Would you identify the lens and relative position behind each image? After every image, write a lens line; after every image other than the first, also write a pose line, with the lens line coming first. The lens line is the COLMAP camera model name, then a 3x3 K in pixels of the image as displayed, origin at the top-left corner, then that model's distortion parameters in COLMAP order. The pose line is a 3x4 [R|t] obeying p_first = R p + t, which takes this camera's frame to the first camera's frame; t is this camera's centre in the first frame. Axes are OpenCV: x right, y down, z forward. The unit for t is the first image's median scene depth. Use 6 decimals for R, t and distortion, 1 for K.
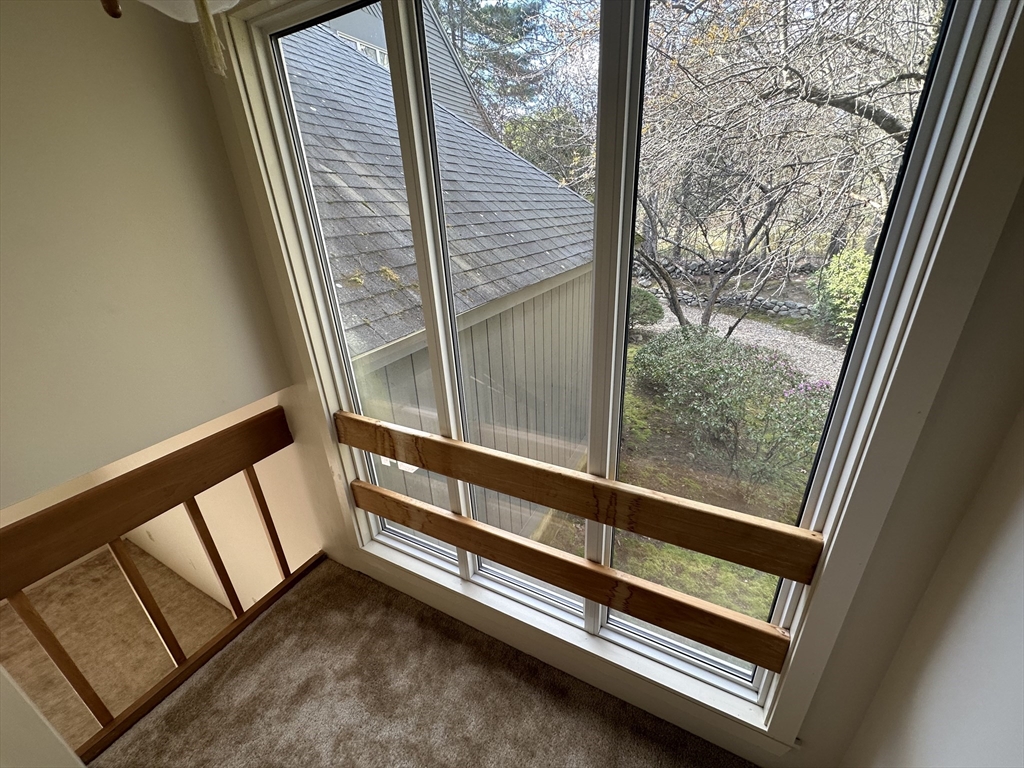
lens RADIAL K [[405.2, 0, 512.0], [0, 405.2, 384.0], [0, 0, 1]] dist [-0.002508, -0.000415]
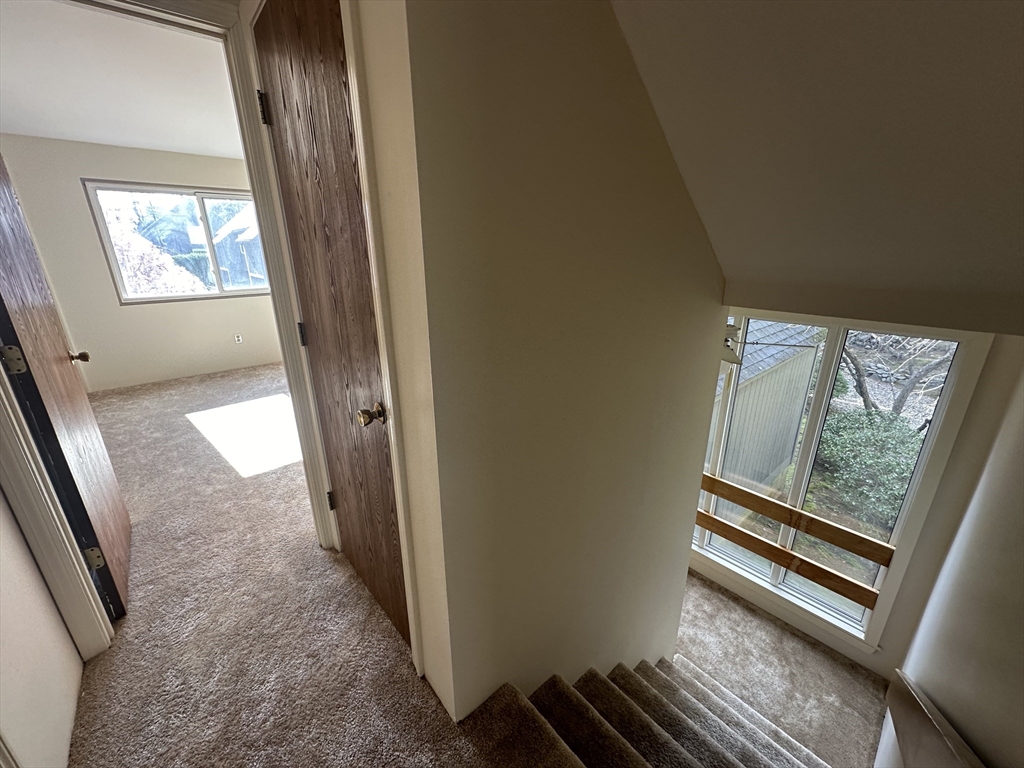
lens RADIAL K [[405.2, 0, 512.0], [0, 405.2, 384.0], [0, 0, 1]] dist [-0.002508, -0.000415]
pose [[0.933033, 0.150810, -0.326657, -0.462570], [-0.173374, 0.984006, -0.040916, -0.068047], [0.315262, 0.094810, 0.944257, -1.283354]]
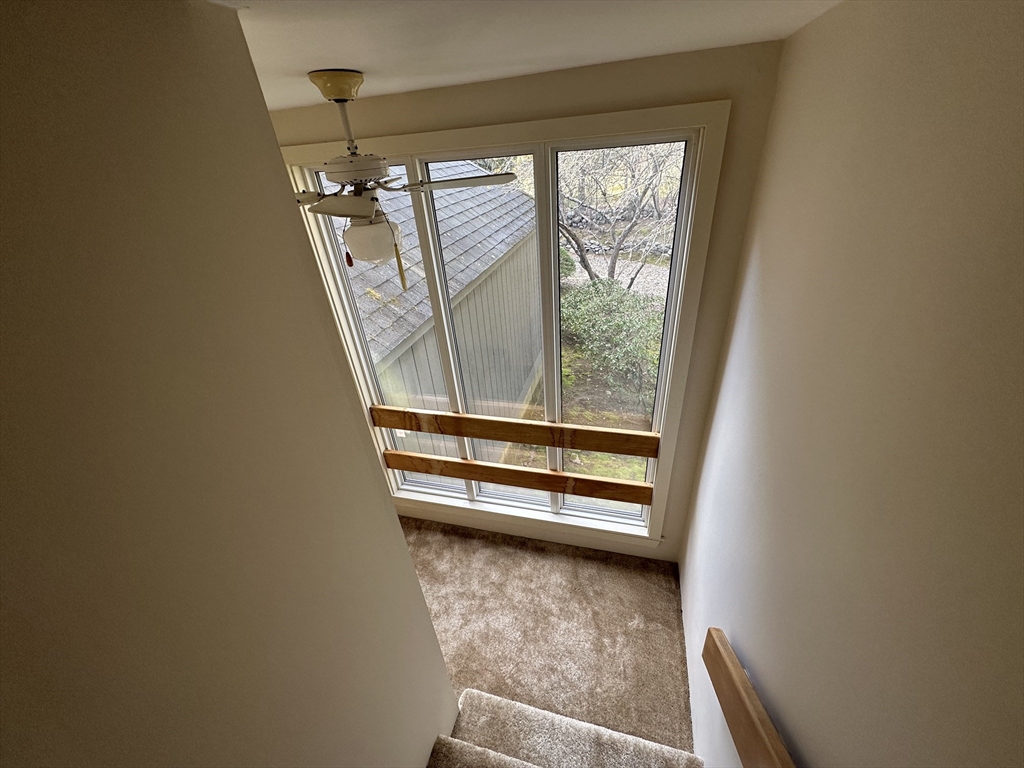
lens RADIAL K [[405.2, 0, 512.0], [0, 405.2, 384.0], [0, 0, 1]] dist [-0.002508, -0.000415]
pose [[0.975685, -0.134400, 0.173137, -0.176625], [0.114006, 0.985858, 0.122825, -0.128065], [-0.187196, -0.100100, 0.977209, -0.500393]]
